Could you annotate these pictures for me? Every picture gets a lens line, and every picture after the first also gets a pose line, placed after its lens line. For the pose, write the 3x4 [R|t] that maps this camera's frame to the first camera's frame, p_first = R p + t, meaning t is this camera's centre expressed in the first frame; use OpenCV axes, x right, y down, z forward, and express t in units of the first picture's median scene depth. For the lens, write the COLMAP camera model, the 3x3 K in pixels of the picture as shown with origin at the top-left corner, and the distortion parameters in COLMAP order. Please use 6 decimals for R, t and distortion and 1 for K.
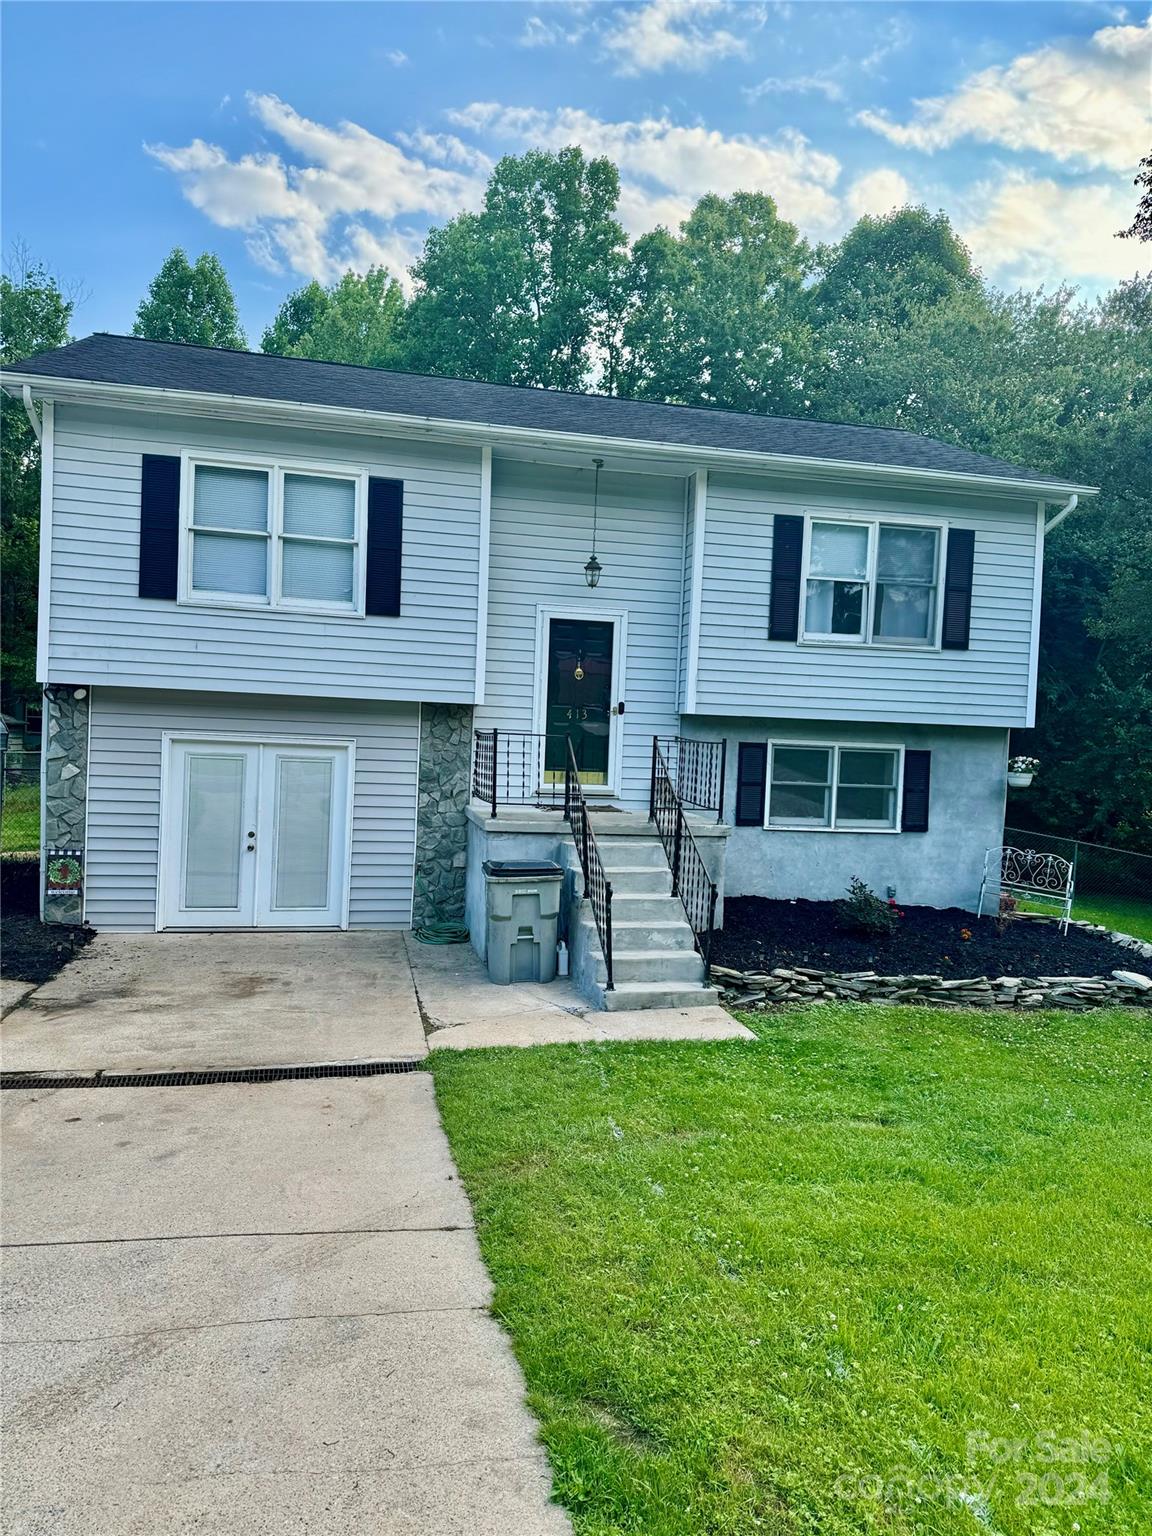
lens RADIAL K [[1061.6, 0, 576.0], [0, 1061.6, 768.0], [0, 0, 1]] dist [0.145631, -0.200059]
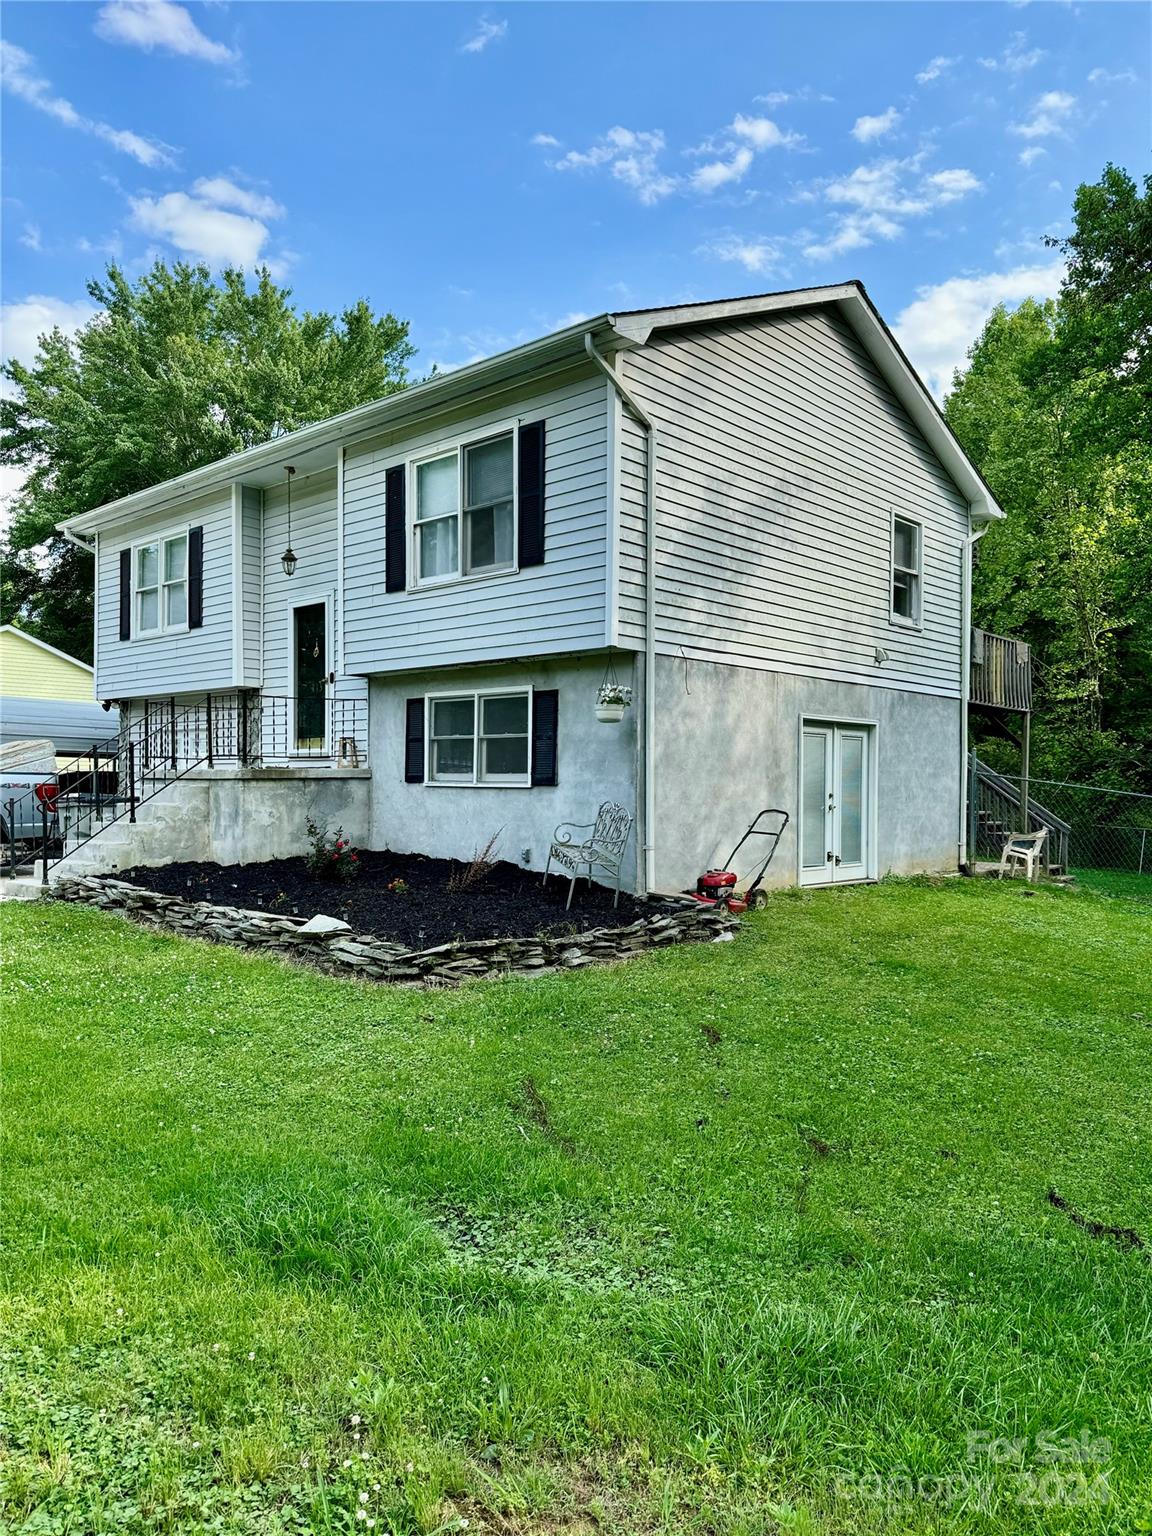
lens RADIAL K [[1061.6, 0, 576.0], [0, 1061.6, 768.0], [0, 0, 1]] dist [0.145631, -0.200059]
pose [[0.554880, -0.044914, -0.830717, 1.058530], [-0.005343, 0.998329, -0.057545, 0.096272], [0.831913, 0.036369, 0.553713, 0.570637]]
